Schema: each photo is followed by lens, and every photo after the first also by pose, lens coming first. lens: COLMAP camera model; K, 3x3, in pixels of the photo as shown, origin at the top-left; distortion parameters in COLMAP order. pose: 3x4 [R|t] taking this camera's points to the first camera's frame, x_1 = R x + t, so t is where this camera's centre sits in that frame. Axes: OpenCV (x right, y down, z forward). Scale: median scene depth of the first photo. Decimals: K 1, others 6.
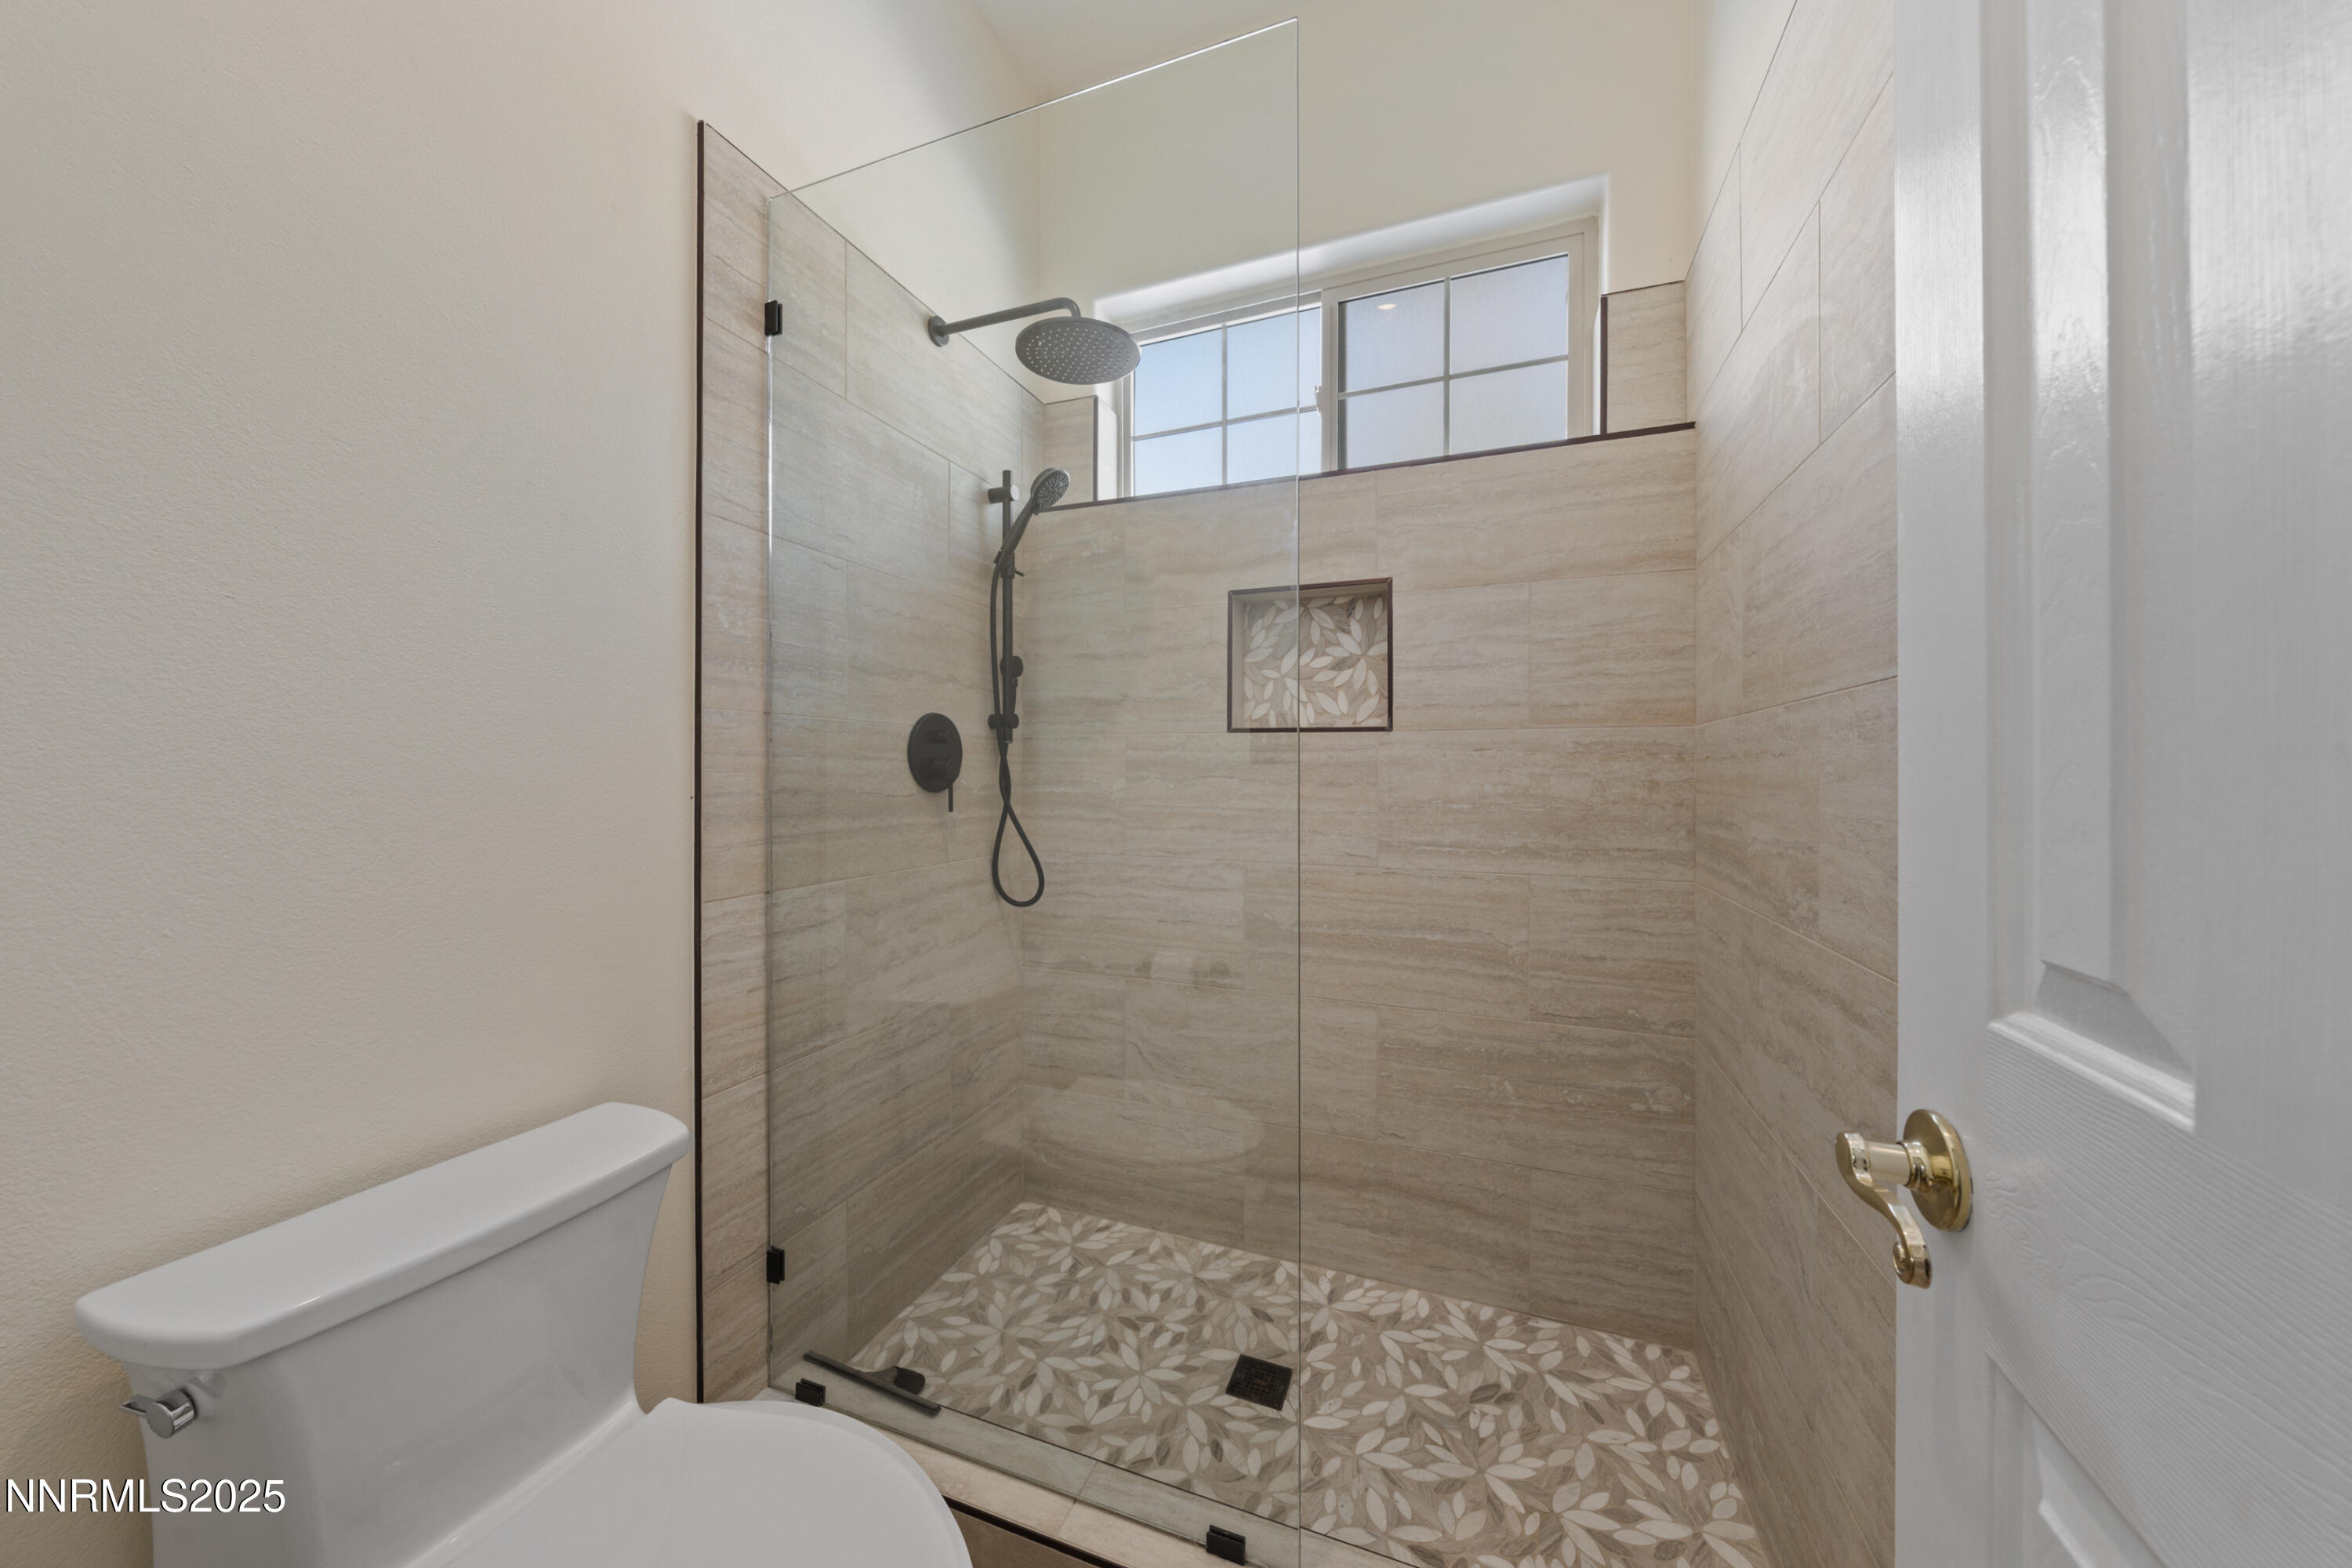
lens RADIAL K [[796.7, 0, 1171.7], [0, 796.7, 773.6], [0, 0, 1]] dist [-0.000555, 0.000301]
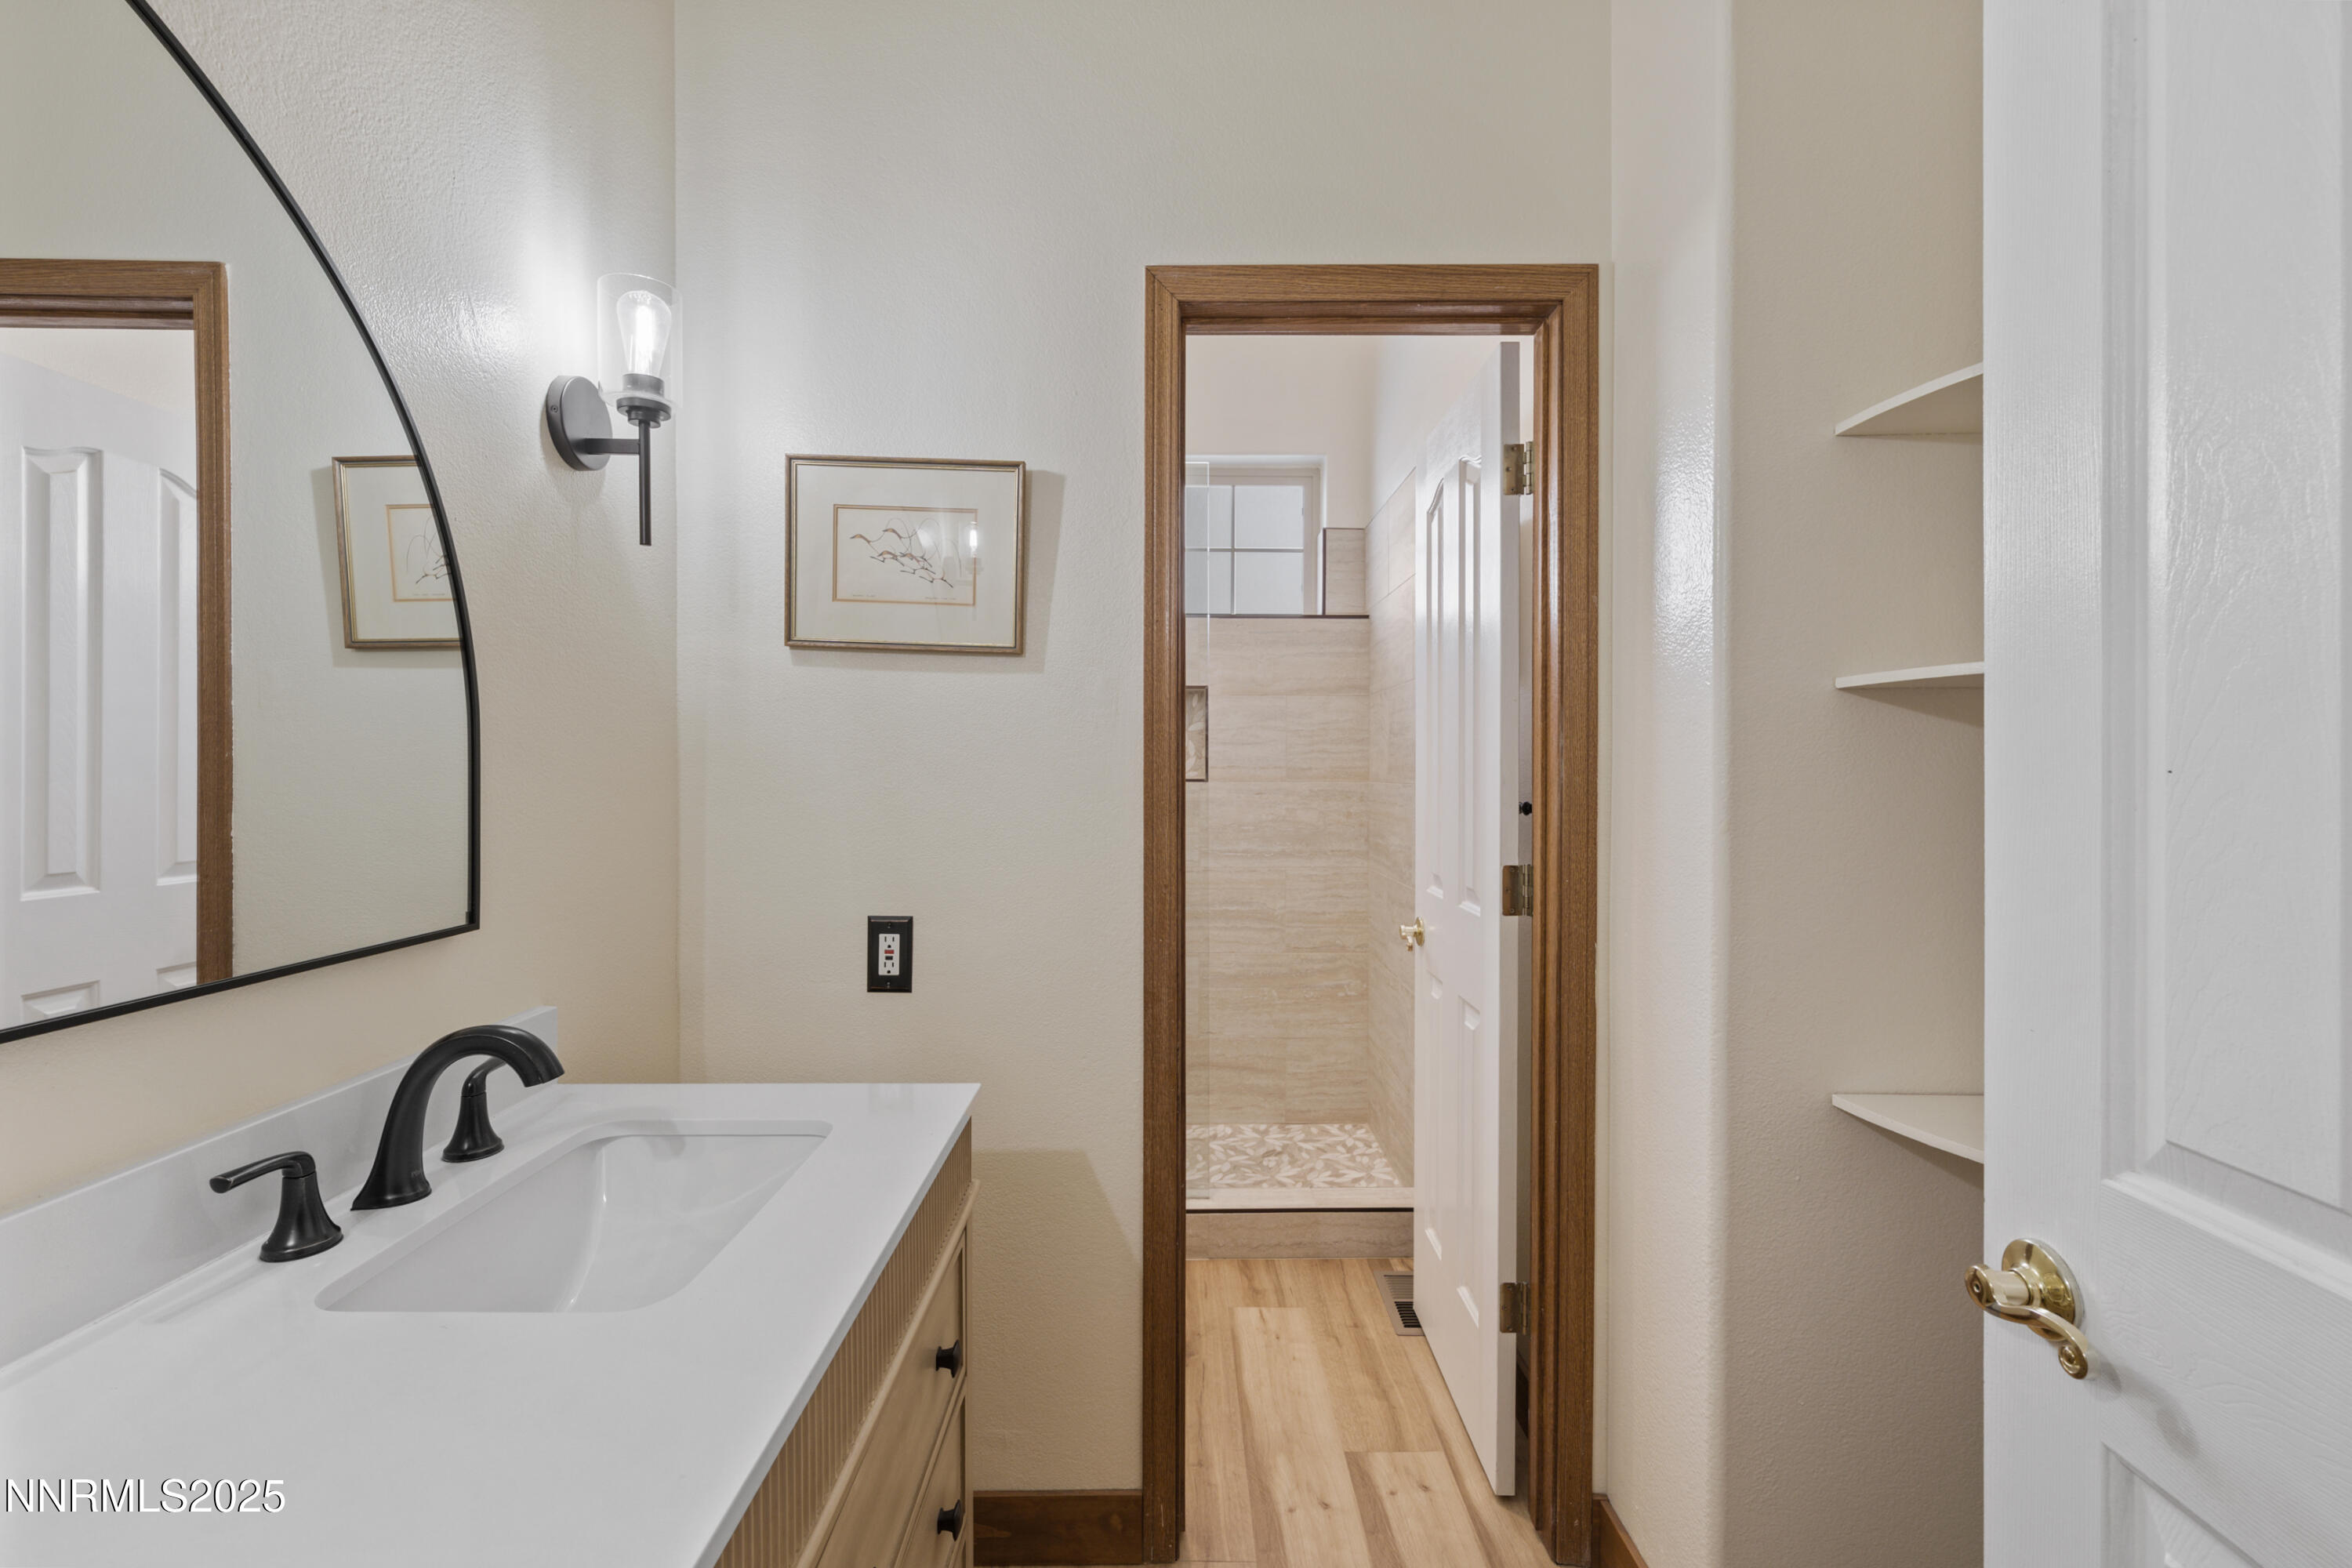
lens RADIAL K [[990.7, 0, 1178.6], [0, 990.7, 782.2], [0, 0, 1]] dist [-0.000568, -0.000449]
pose [[0.925502, -0.006553, 0.378687, -0.575670], [0.000579, 0.999874, 0.015888, -0.090950], [-0.378743, -0.014485, 0.925389, -0.888966]]
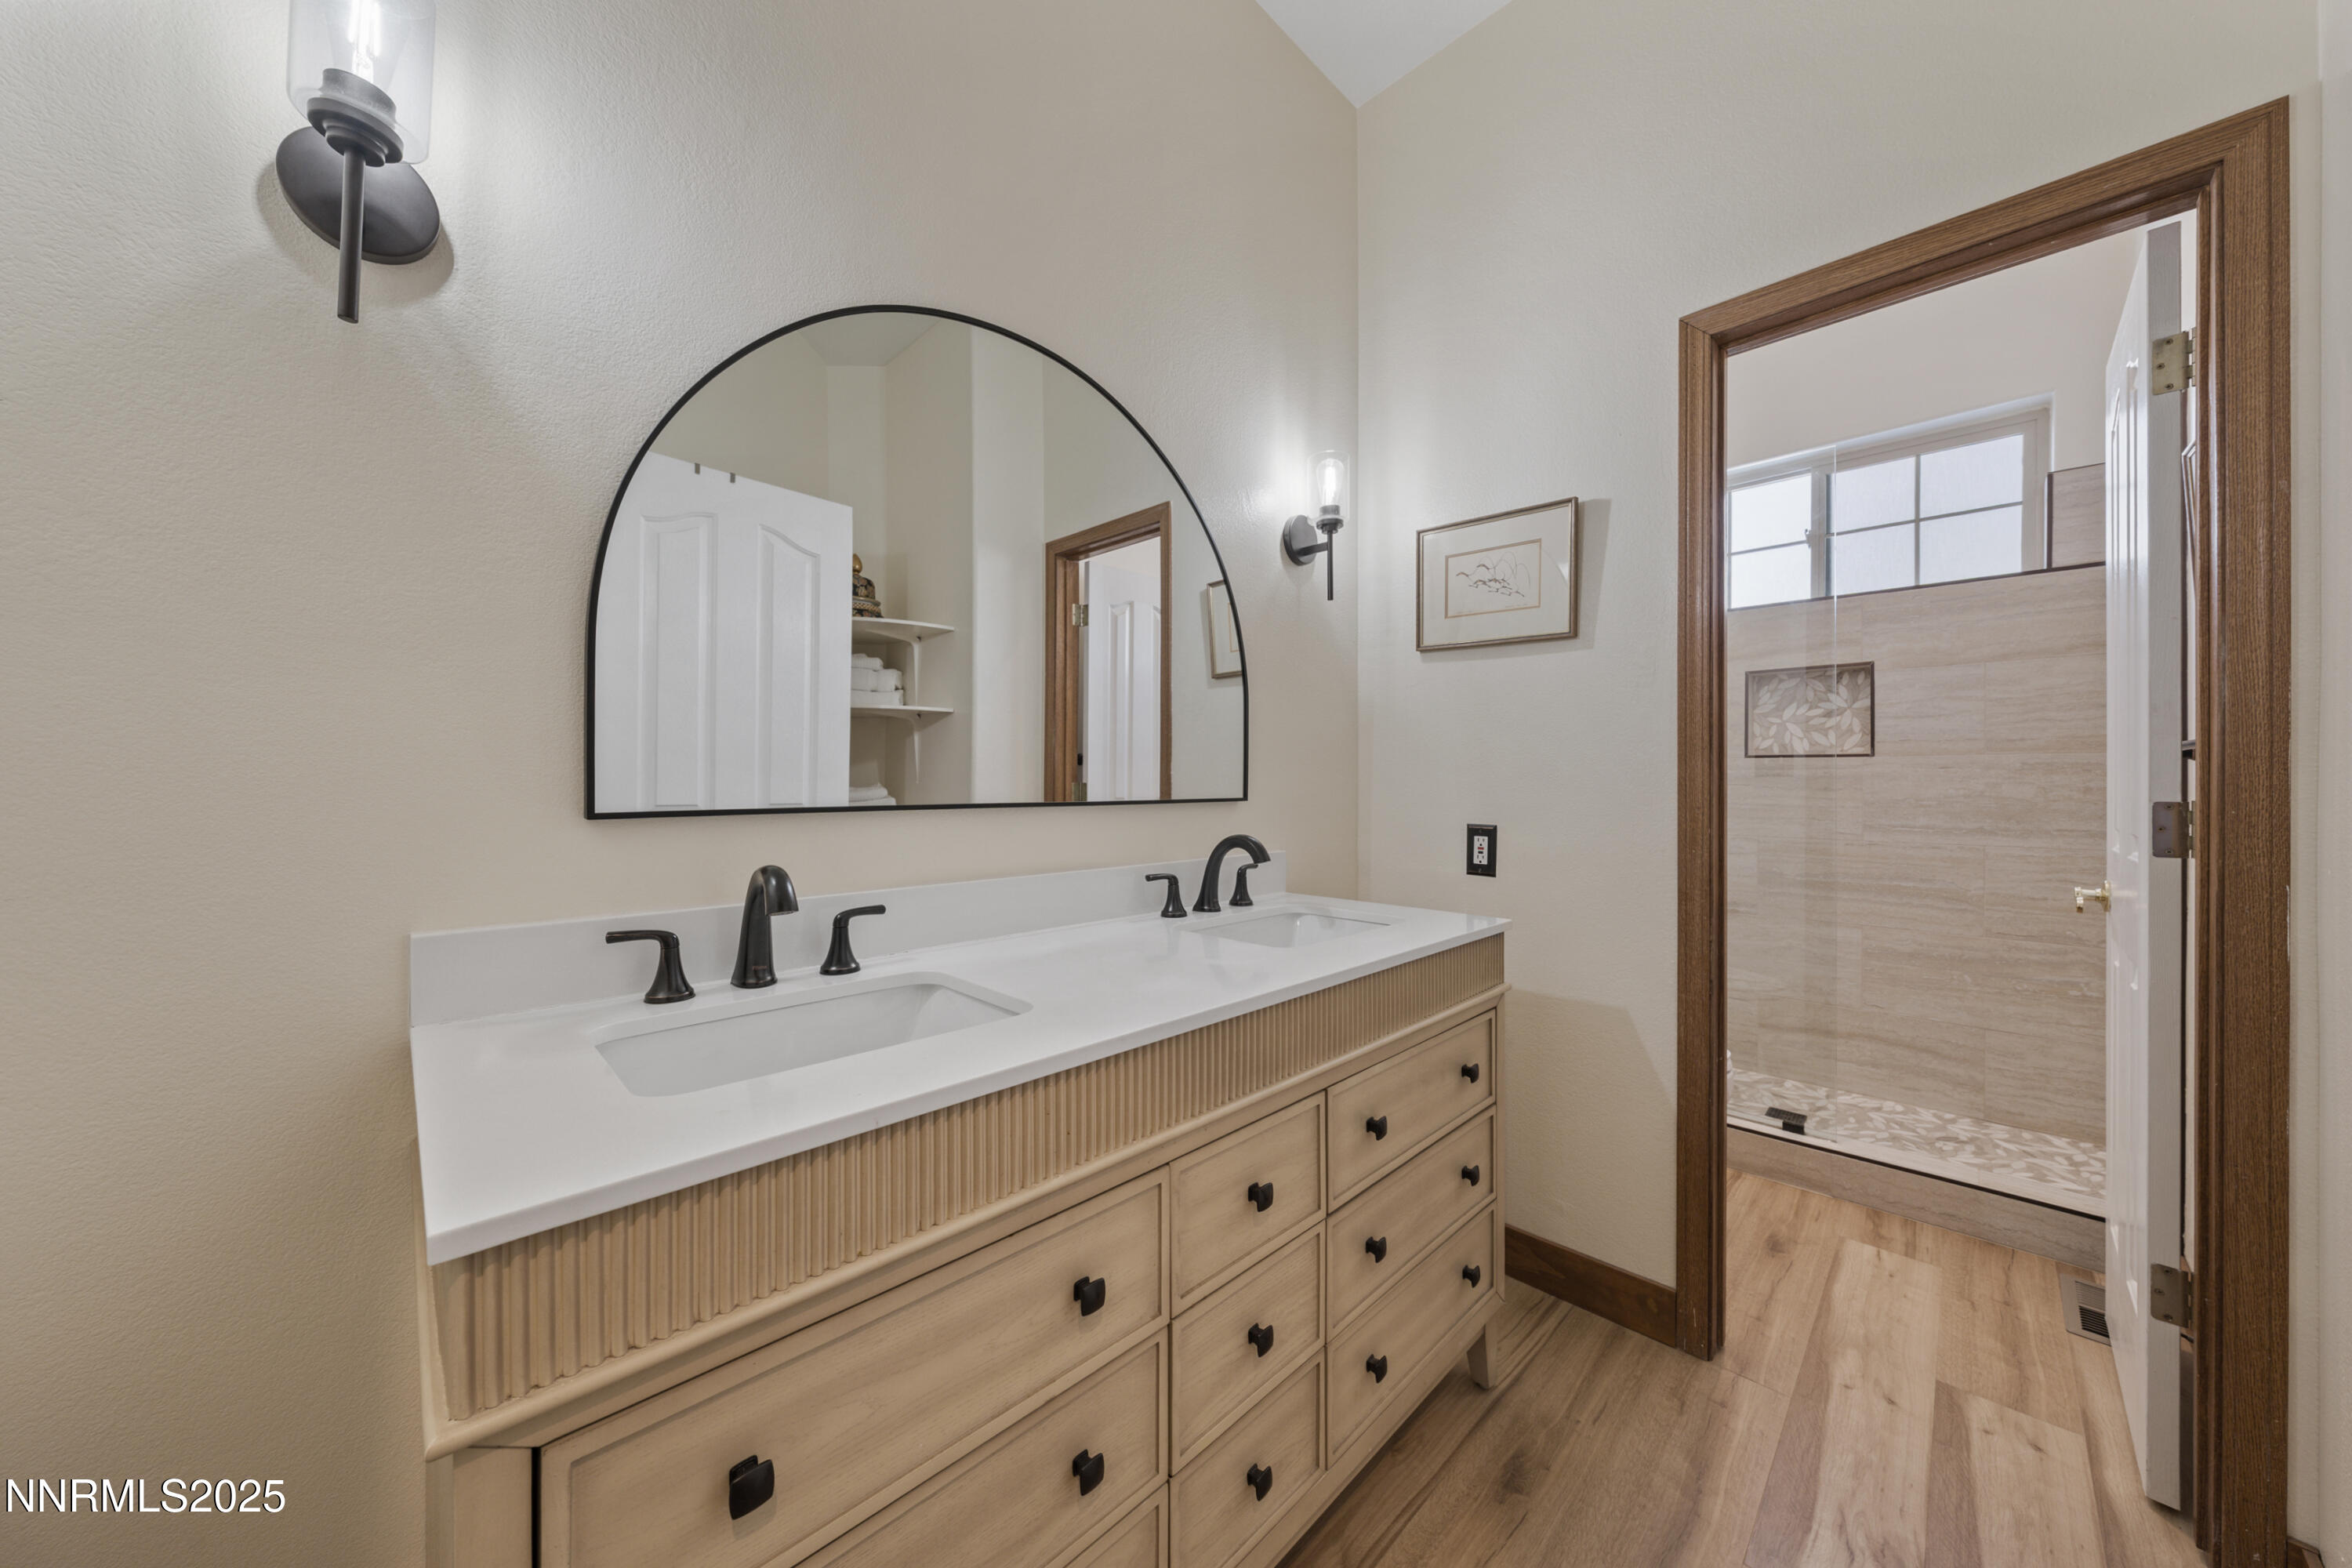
lens RADIAL K [[796.7, 0, 1167.8], [0, 796.7, 786.1], [0, 0, 1]] dist [-0.000555, 0.000301]
pose [[0.916731, -0.000899, -0.399505, -0.422617], [0.002911, 0.999986, 0.004428, -0.005105], [0.399495, -0.005222, 0.916720, -1.138921]]
